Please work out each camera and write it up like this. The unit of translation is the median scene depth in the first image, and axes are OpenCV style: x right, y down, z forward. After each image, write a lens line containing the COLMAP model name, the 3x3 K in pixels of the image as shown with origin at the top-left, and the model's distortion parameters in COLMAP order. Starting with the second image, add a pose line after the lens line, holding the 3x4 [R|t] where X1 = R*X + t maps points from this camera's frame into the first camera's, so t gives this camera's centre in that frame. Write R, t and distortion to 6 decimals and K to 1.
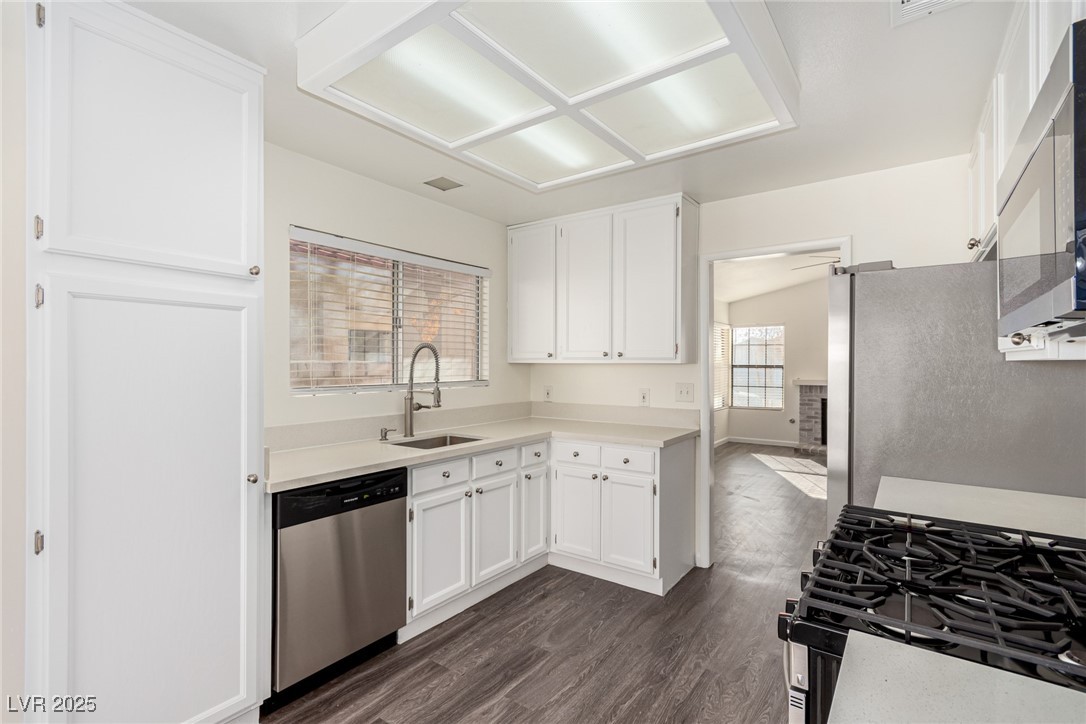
lens RADIAL K [[508.3, 0, 547.3], [0, 508.3, 364.5], [0, 0, 1]] dist [0.005582, 0.001444]
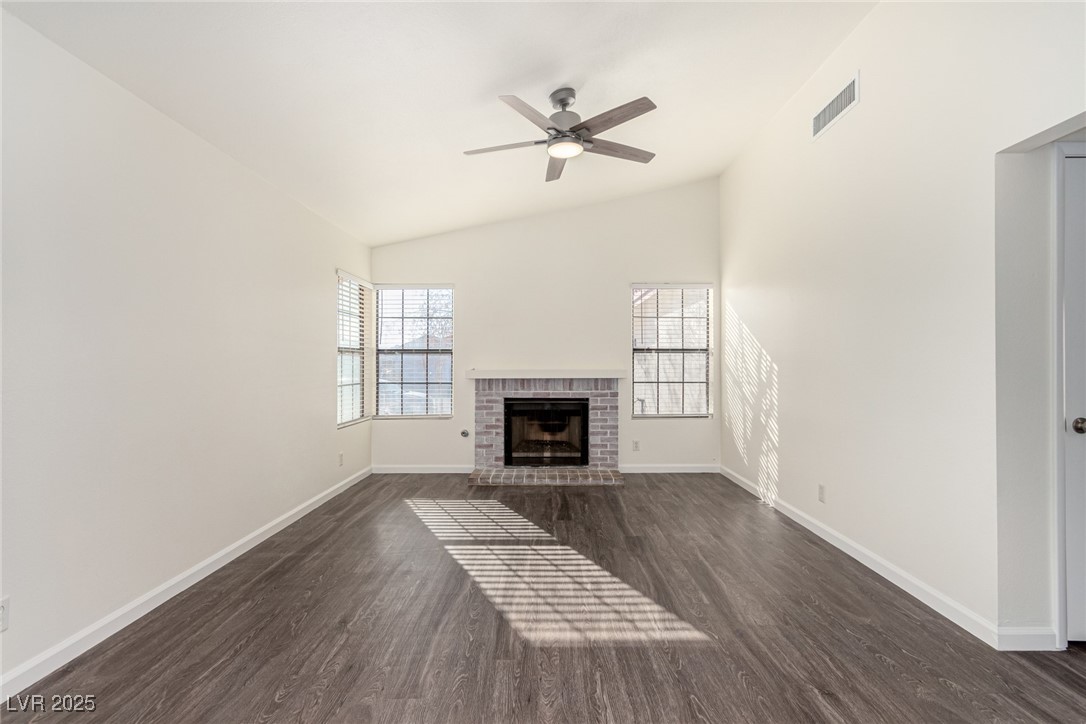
lens RADIAL K [[508.3, 0, 546.9], [0, 508.3, 359.2], [0, 0, 1]] dist [0.005582, 0.001444]
pose [[0.816821, 0.001894, 0.576888, 0.528302], [0.001785, 0.999982, -0.005811, 0.053035], [-0.576888, 0.005776, 0.816803, 1.125468]]
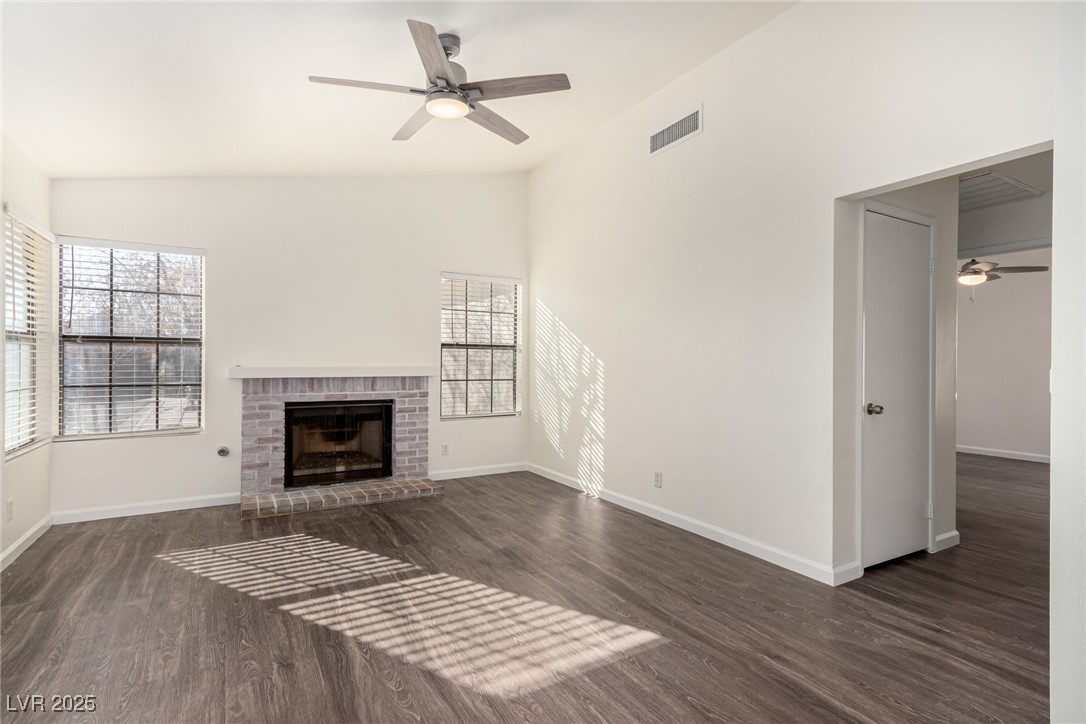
lens RADIAL K [[533.1, 0, 549.1], [0, 533.1, 351.8], [0, 0, 1]] dist [0.015829, -0.000220]
pose [[0.404083, 0.017292, 0.914559, 0.376722], [-0.006313, 0.999850, -0.016115, 0.059250], [-0.914701, 0.000738, 0.404131, 1.420207]]
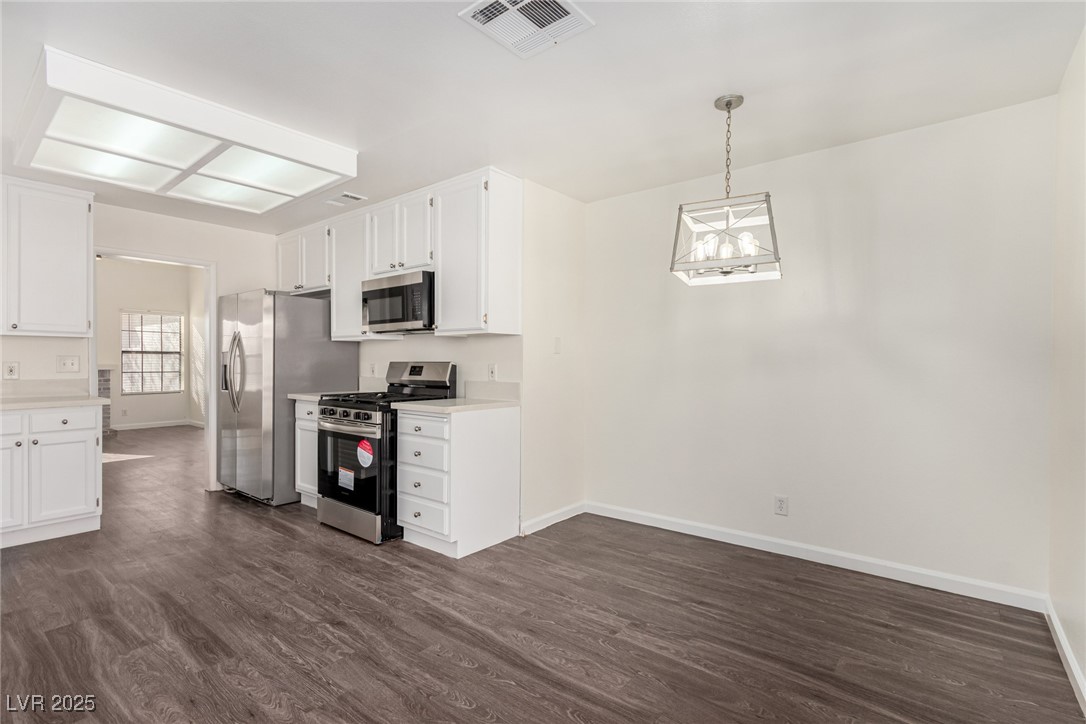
lens RADIAL K [[508.3, 0, 555.2], [0, 508.3, 362.6], [0, 0, 1]] dist [0.005582, 0.001444]
pose [[0.046610, -0.004927, 0.998901, -0.923422], [-0.002039, 0.999985, 0.005027, 0.051872], [-0.998911, -0.002271, 0.046599, -0.127984]]
